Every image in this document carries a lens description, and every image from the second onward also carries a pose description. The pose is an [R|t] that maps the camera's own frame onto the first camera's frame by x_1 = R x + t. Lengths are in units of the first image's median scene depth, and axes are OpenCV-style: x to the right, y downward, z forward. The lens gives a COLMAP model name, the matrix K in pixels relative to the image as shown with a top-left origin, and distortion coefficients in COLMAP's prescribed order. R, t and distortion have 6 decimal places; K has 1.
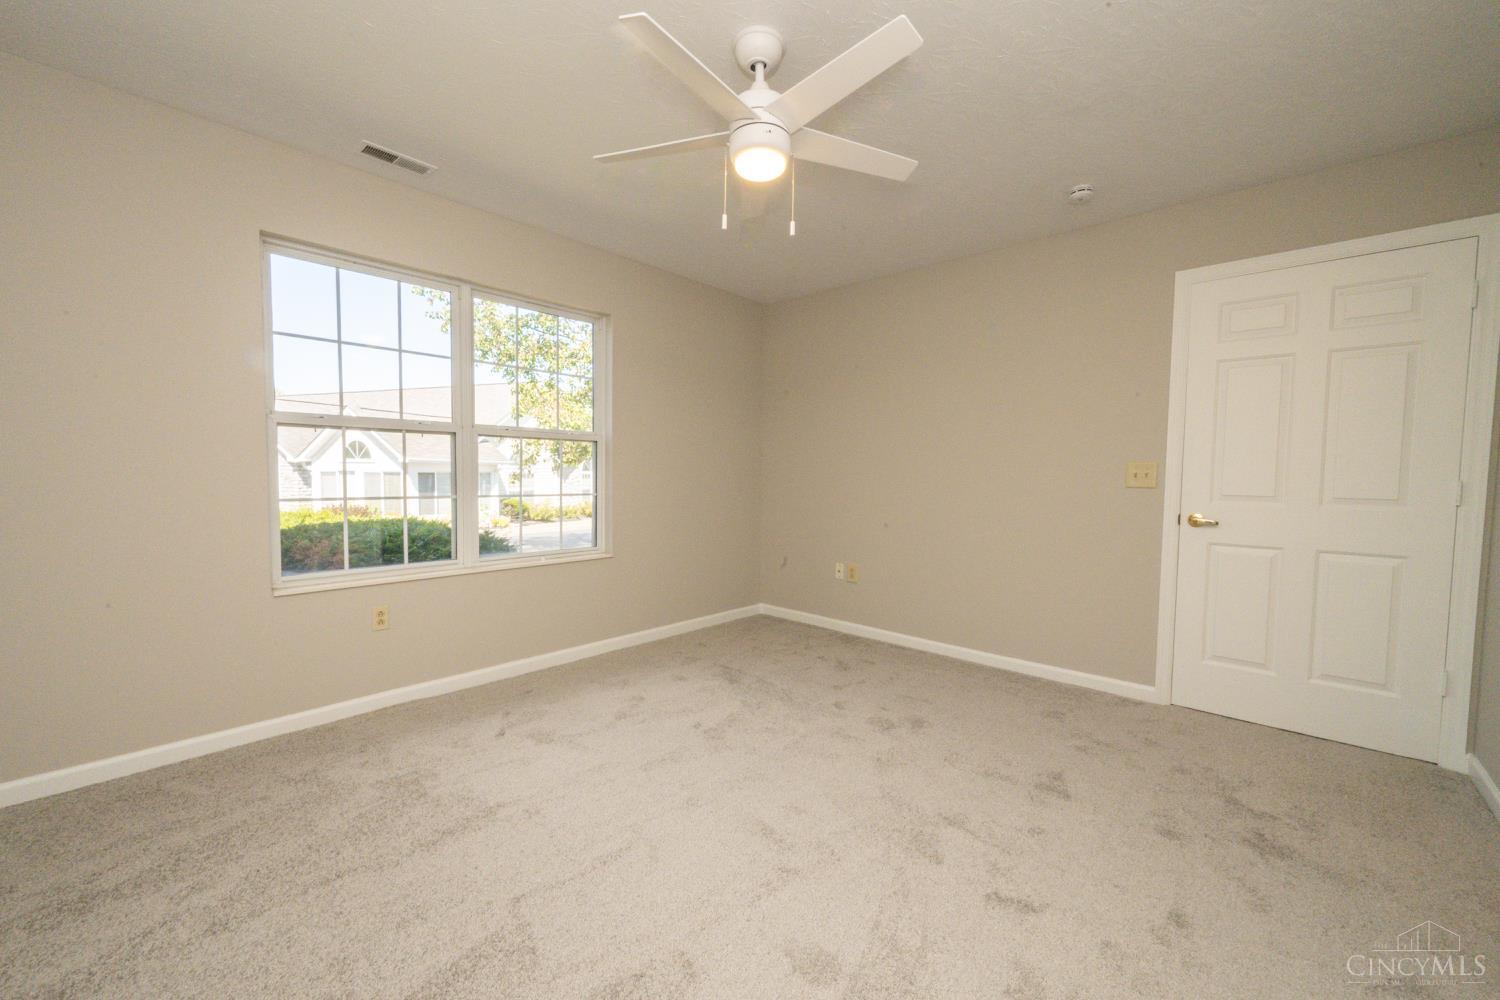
lens RADIAL K [[598.9, 0, 750.0], [0, 598.9, 500.0], [0, 0, 1]] dist [-0.000873, 0.000501]
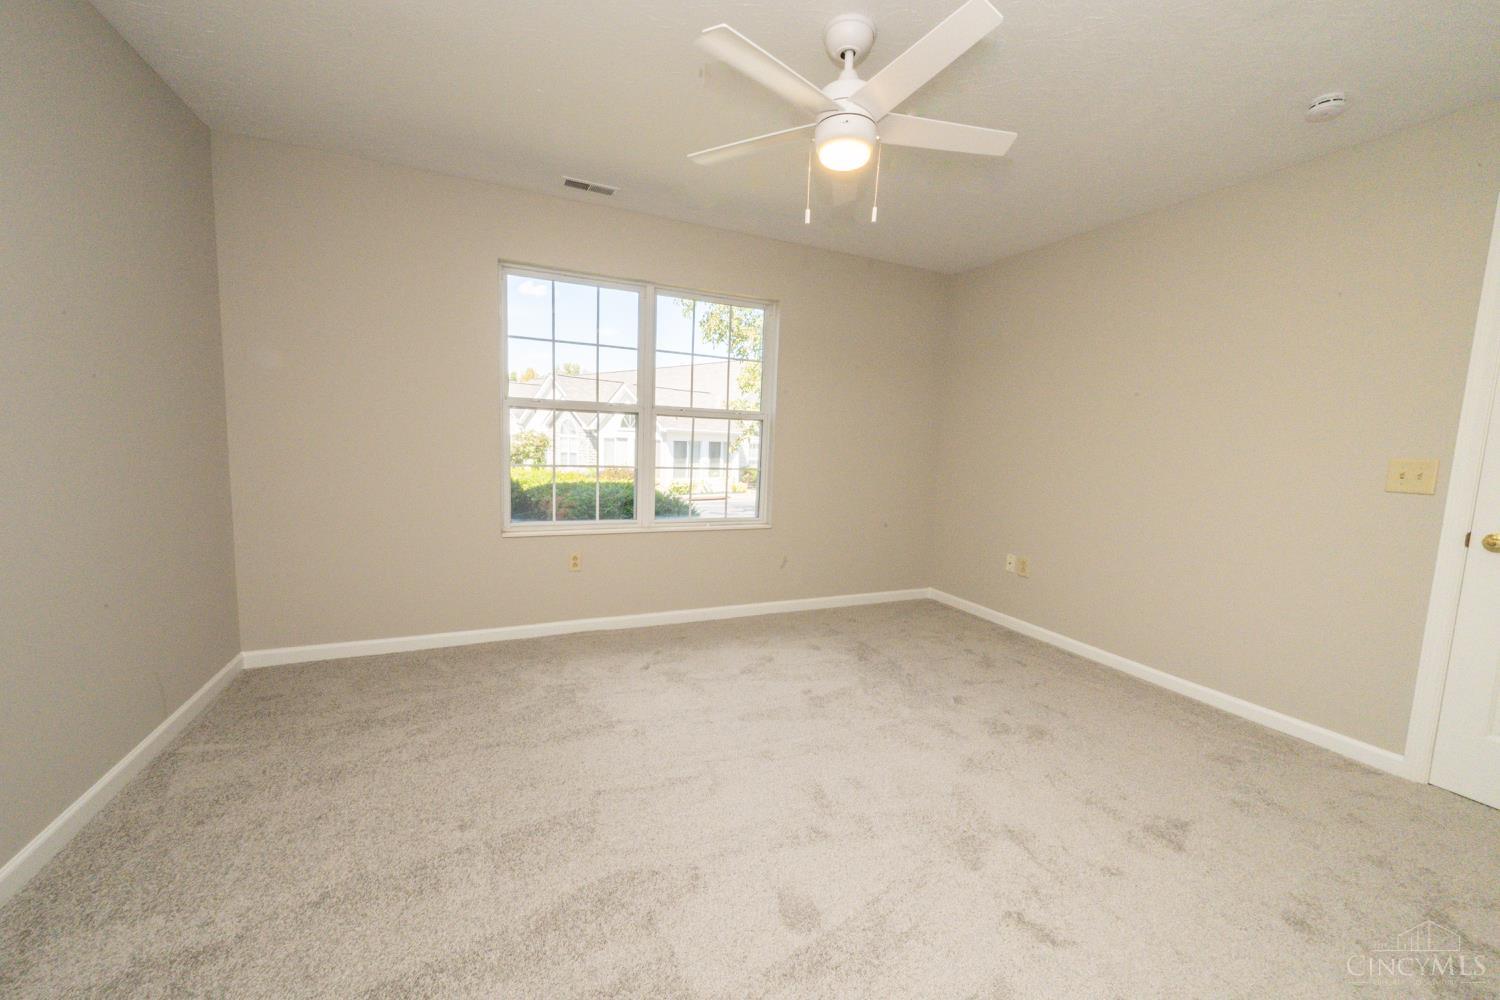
lens RADIAL K [[598.9, 0, 750.0], [0, 598.9, 500.0], [0, 0, 1]] dist [-0.000873, 0.000501]
pose [[0.920780, 0.062596, -0.385027, 0.201340], [-0.044854, 0.997484, 0.054900, -0.017457], [0.387495, -0.033281, 0.921271, -0.010097]]
